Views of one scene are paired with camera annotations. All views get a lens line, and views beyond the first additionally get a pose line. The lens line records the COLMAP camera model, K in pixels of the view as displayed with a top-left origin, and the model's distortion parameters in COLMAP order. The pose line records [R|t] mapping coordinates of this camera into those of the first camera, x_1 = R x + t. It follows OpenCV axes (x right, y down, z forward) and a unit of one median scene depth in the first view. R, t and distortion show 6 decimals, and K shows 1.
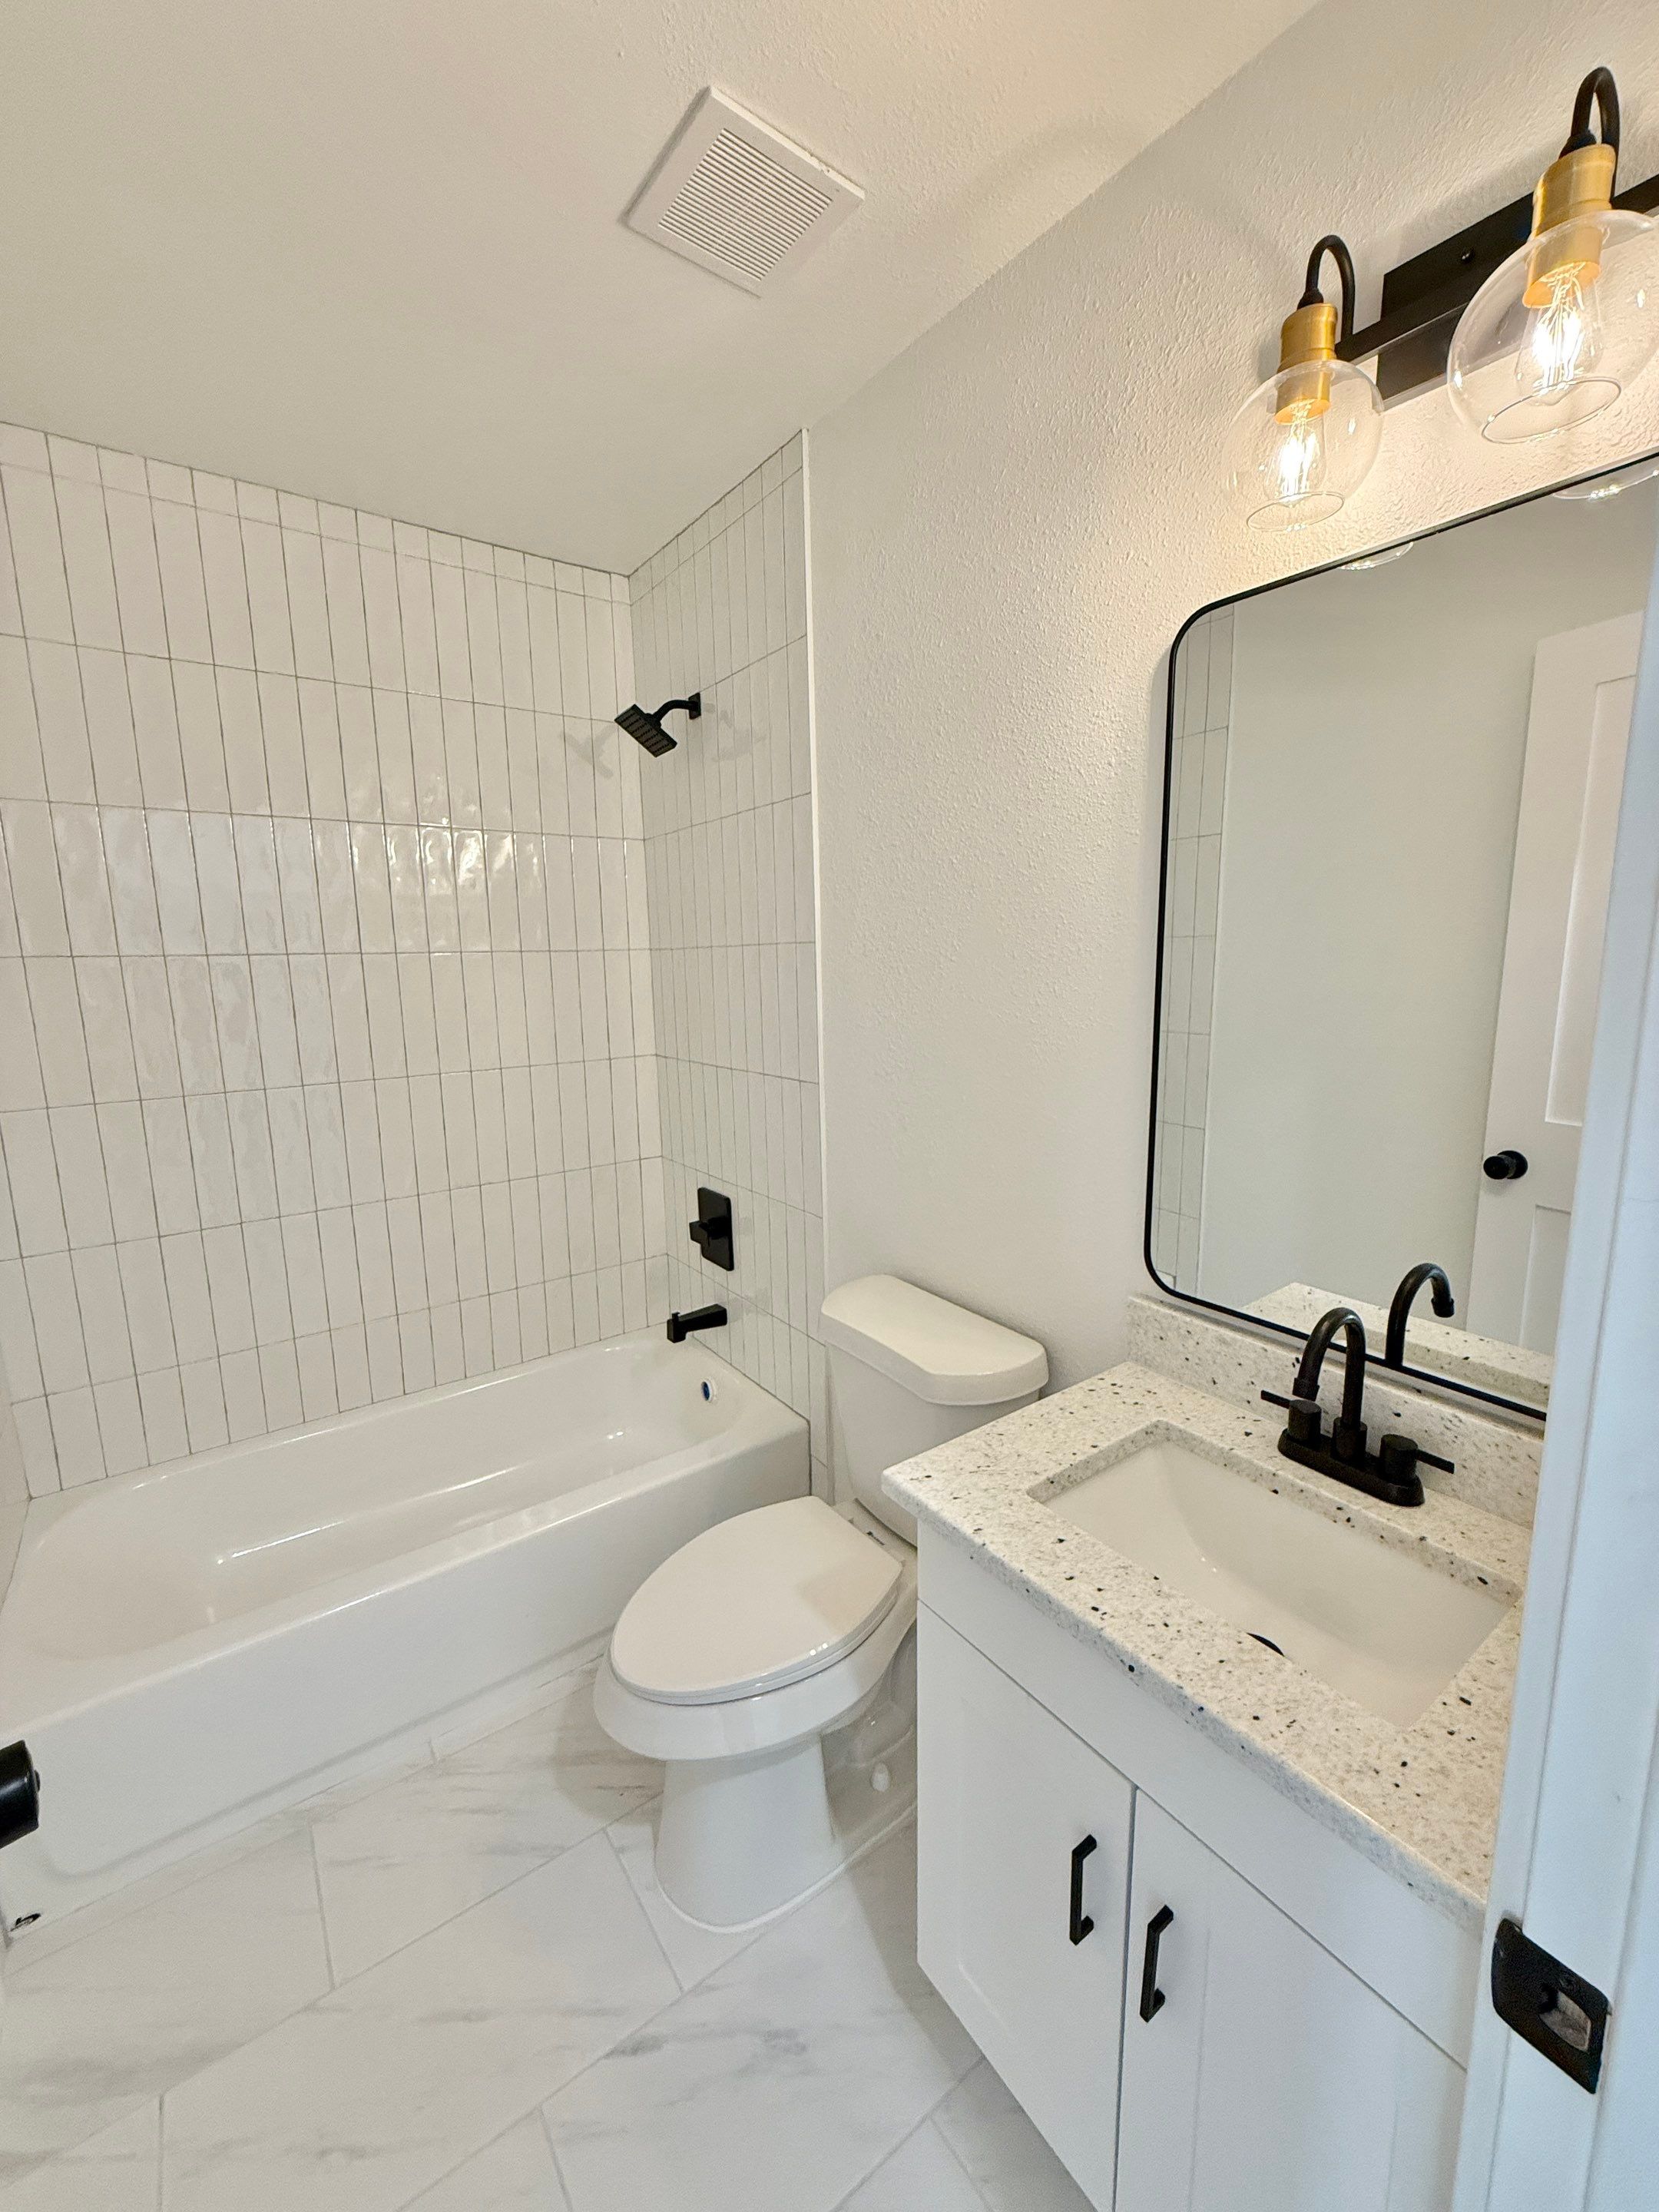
lens RADIAL K [[875.9, 0, 821.4], [0, 875.9, 1099.2], [0, 0, 1]] dist [0.002903, 0.000157]
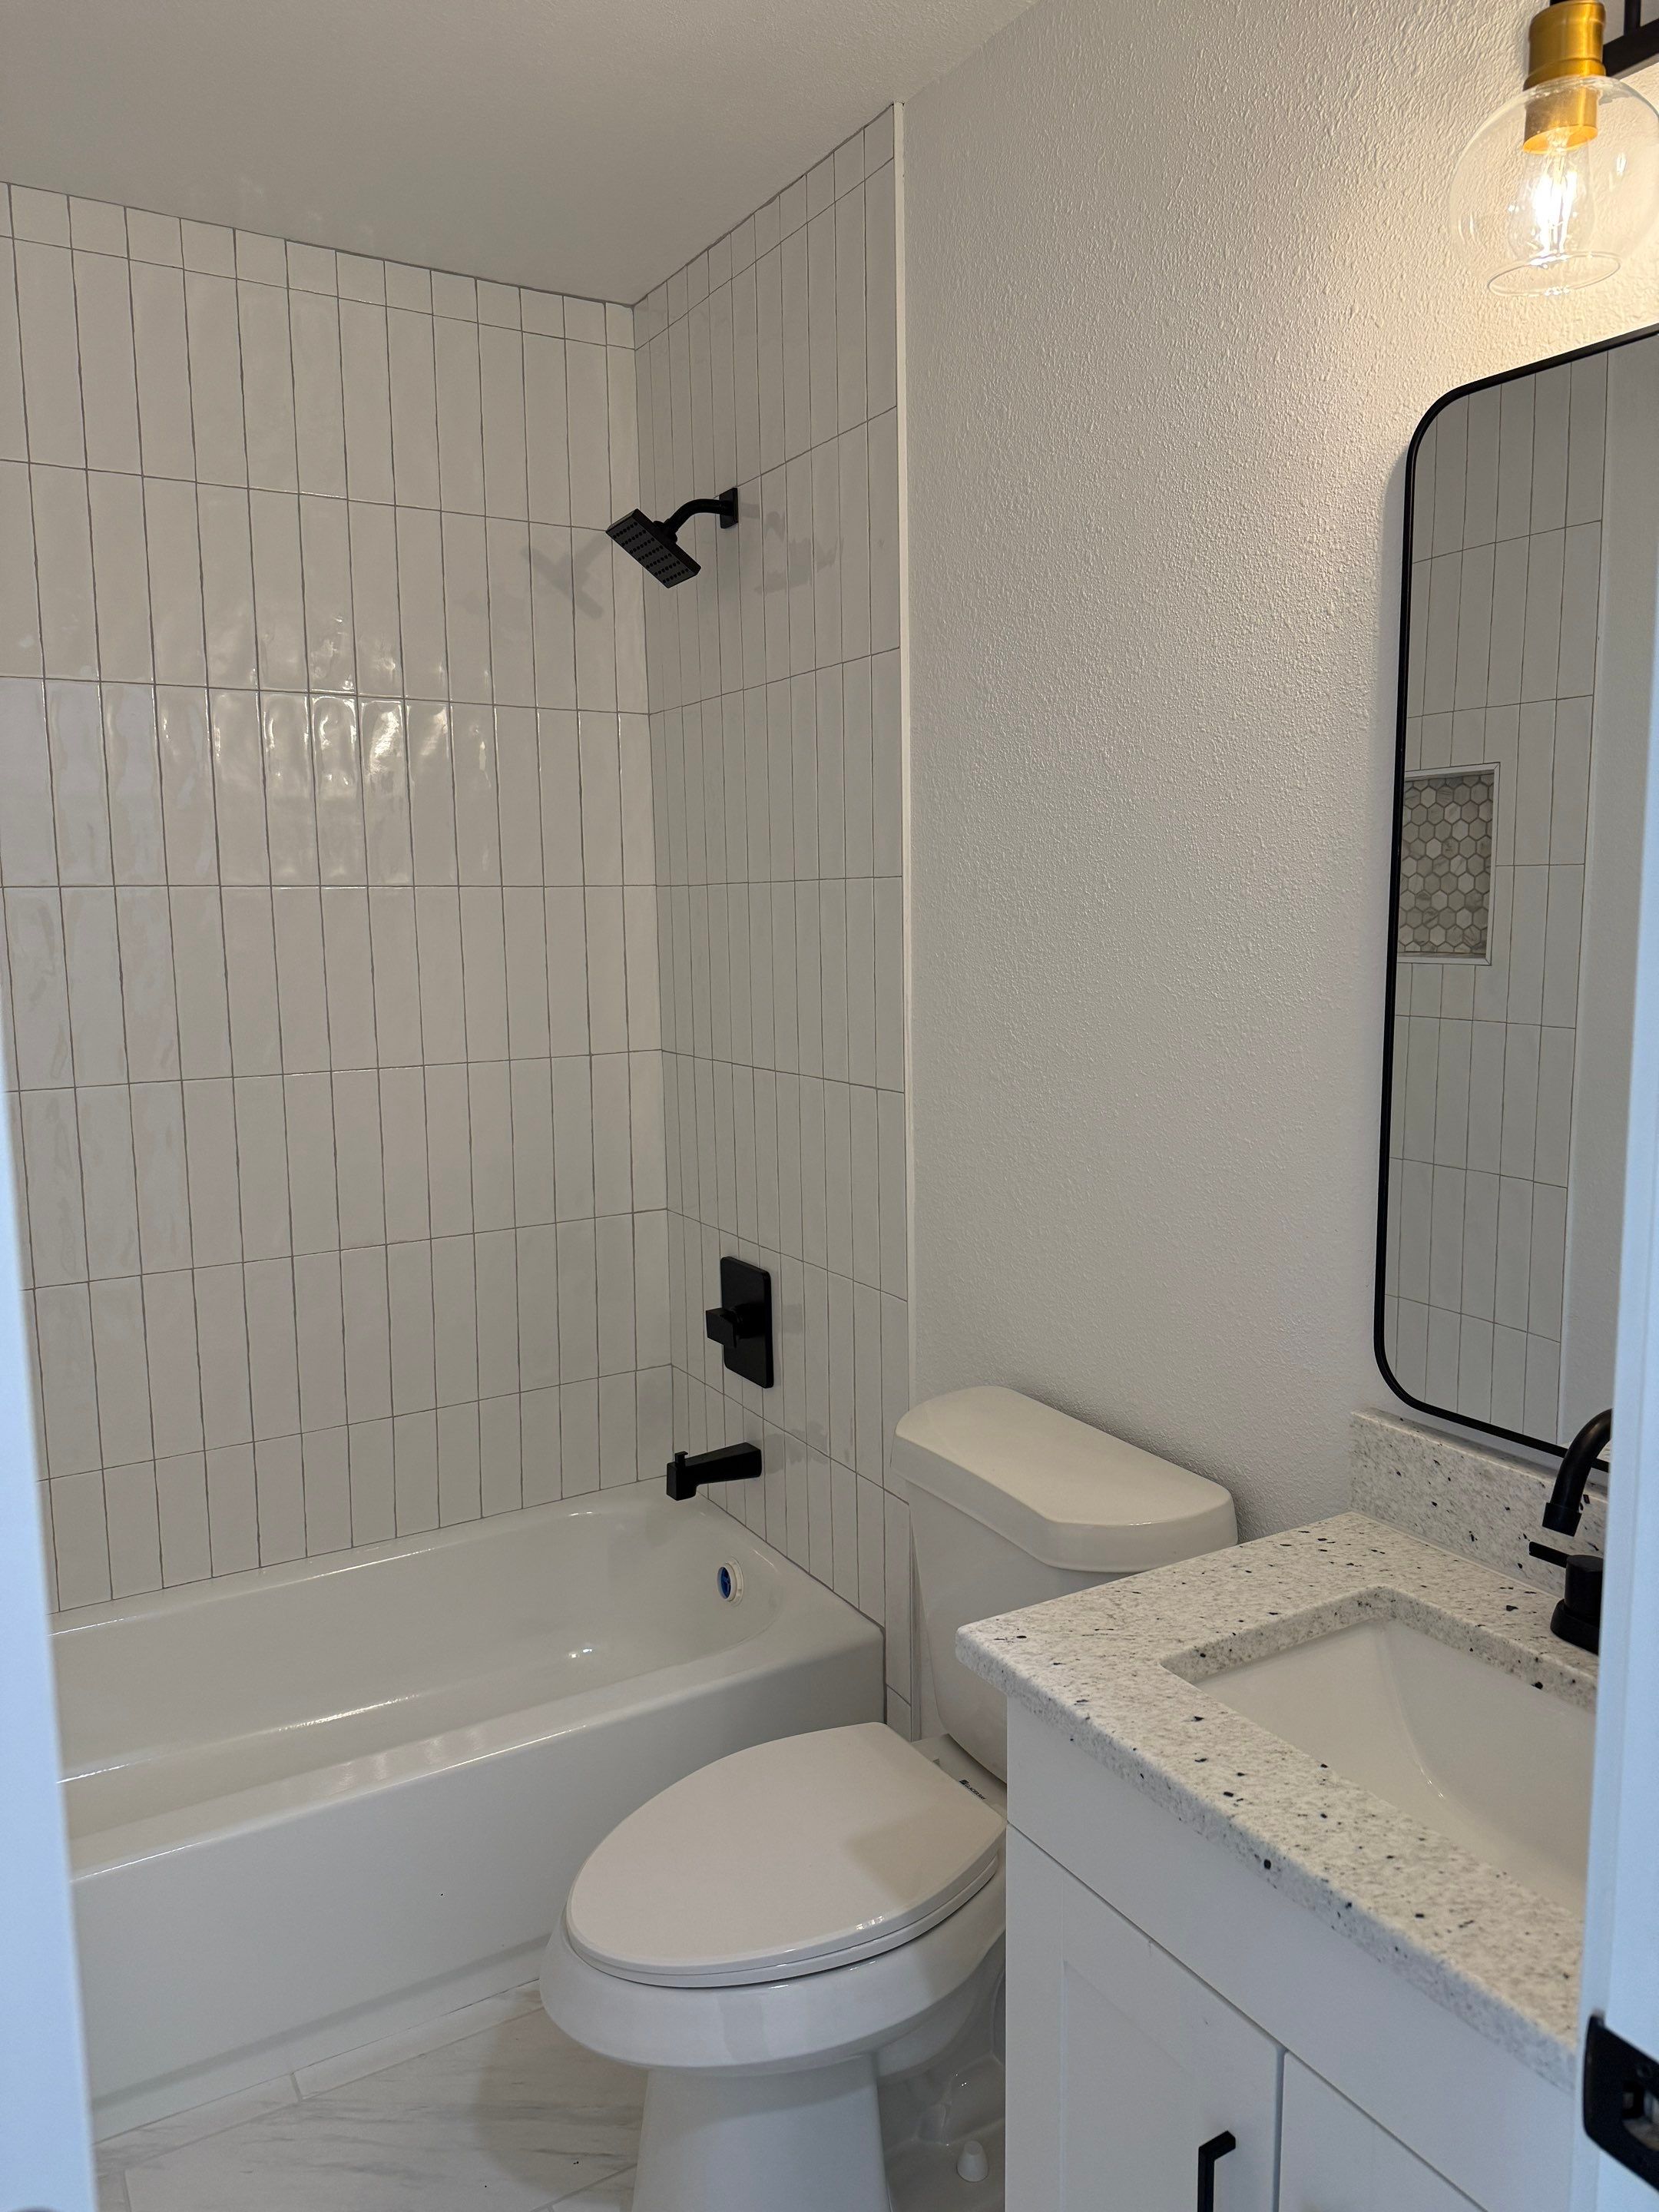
lens RADIAL K [[1541.5, 0, 829.5], [0, 1541.5, 1106.0], [0, 0, 1]] dist [0.102163, -0.117121]
pose [[0.996499, 0.017689, -0.081716, 0.044117], [-0.019875, 0.999464, -0.026015, 0.029818], [0.081212, 0.027548, 0.996316, -0.183799]]
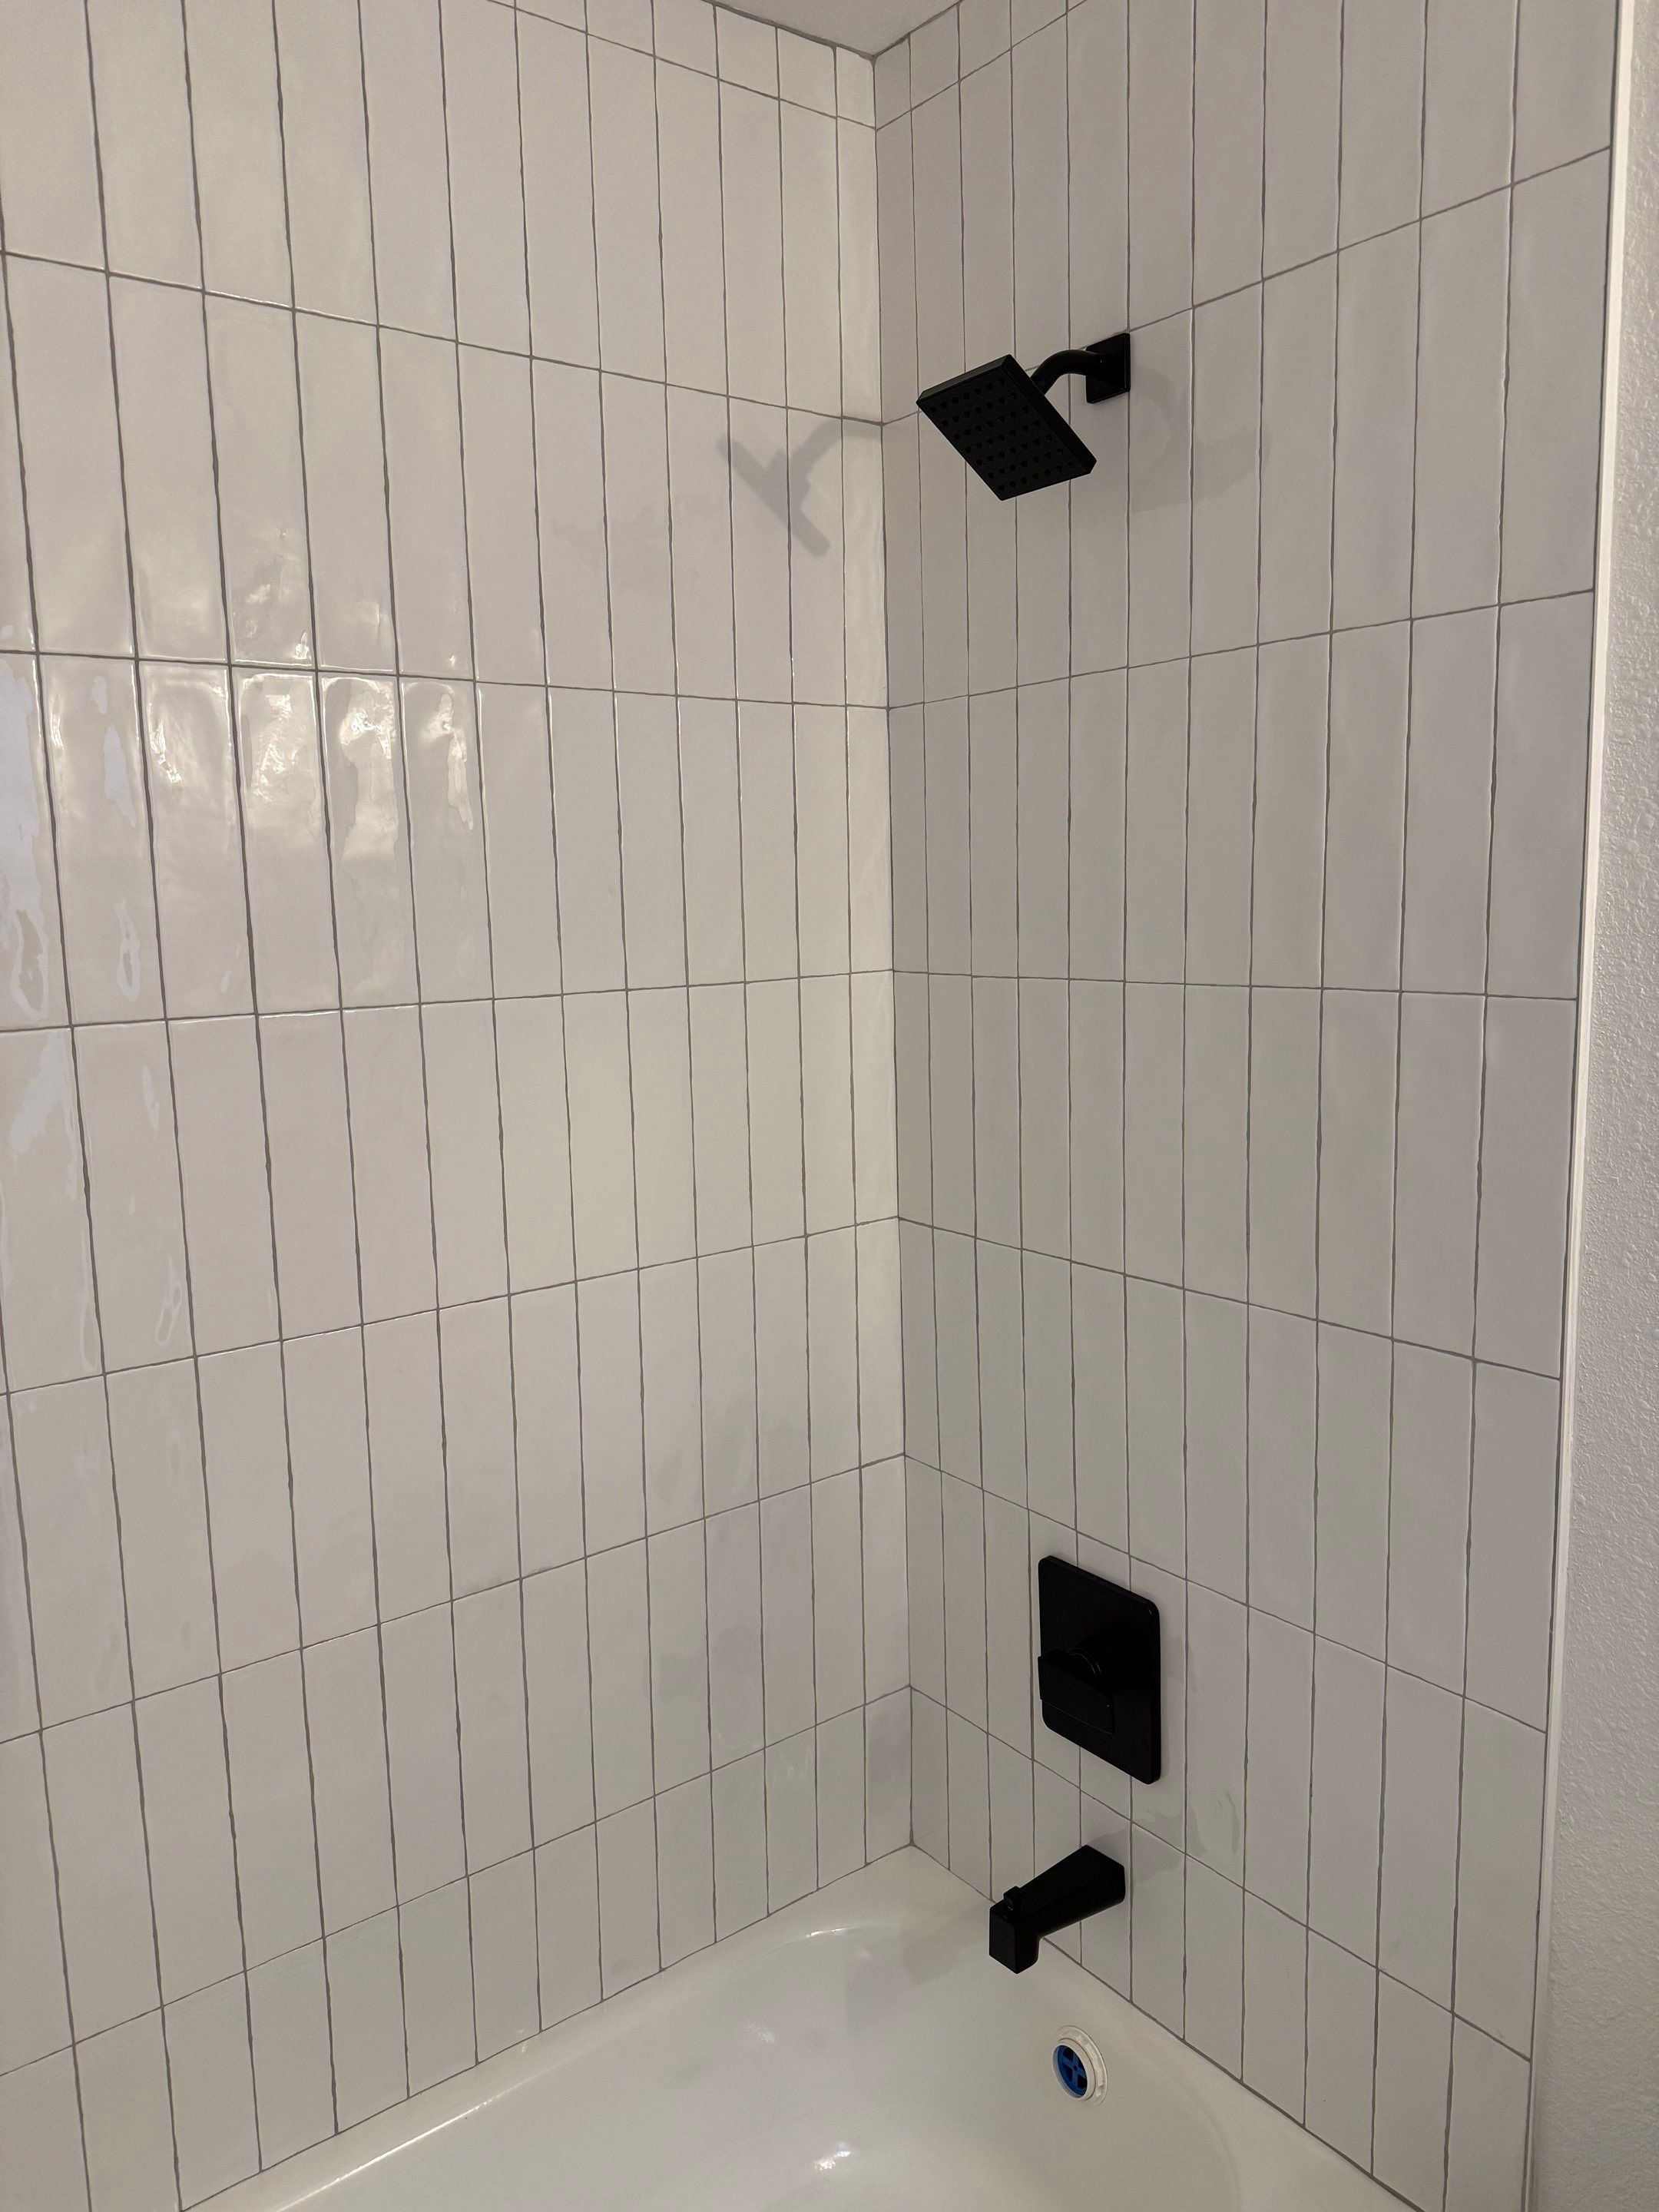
lens RADIAL K [[1541.5, 0, 829.5], [0, 1541.5, 1106.0], [0, 0, 1]] dist [0.102163, -0.117121]
pose [[0.999202, -0.010430, 0.038550, -0.421275], [0.011068, 0.999805, -0.016355, -0.155194], [-0.038372, 0.016769, 0.999123, 0.441806]]
